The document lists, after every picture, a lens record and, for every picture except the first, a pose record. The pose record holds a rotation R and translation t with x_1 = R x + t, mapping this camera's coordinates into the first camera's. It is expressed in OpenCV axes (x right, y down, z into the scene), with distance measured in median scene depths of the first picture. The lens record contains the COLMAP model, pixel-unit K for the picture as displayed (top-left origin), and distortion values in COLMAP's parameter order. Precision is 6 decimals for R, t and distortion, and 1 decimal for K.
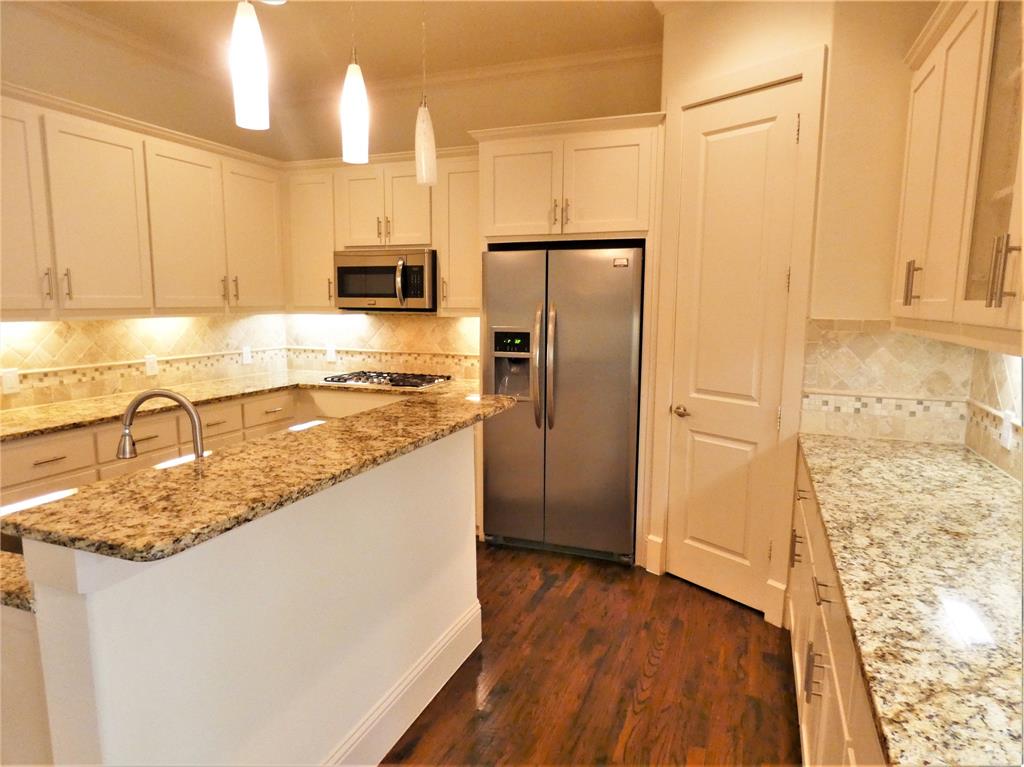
lens RADIAL K [[640.0, 0, 512.0], [0, 640.0, 383.5], [0, 0, 1]] dist [0.005087, 0.000221]
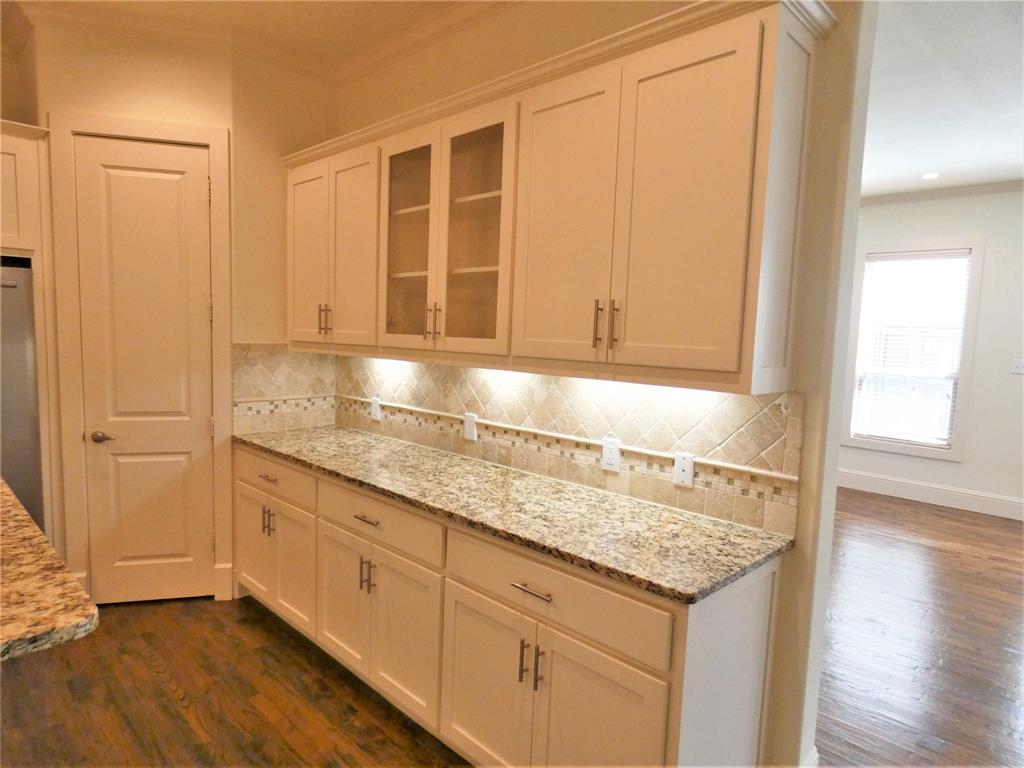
lens RADIAL K [[617.7, 0, 512.0], [0, 617.7, 384.0], [0, 0, 1]] dist [-0.014970, 0.018555]
pose [[0.401389, -0.080506, 0.912363, -0.425957], [0.098240, 0.994167, 0.044505, -0.022281], [-0.910624, 0.071767, 0.406957, 0.025071]]
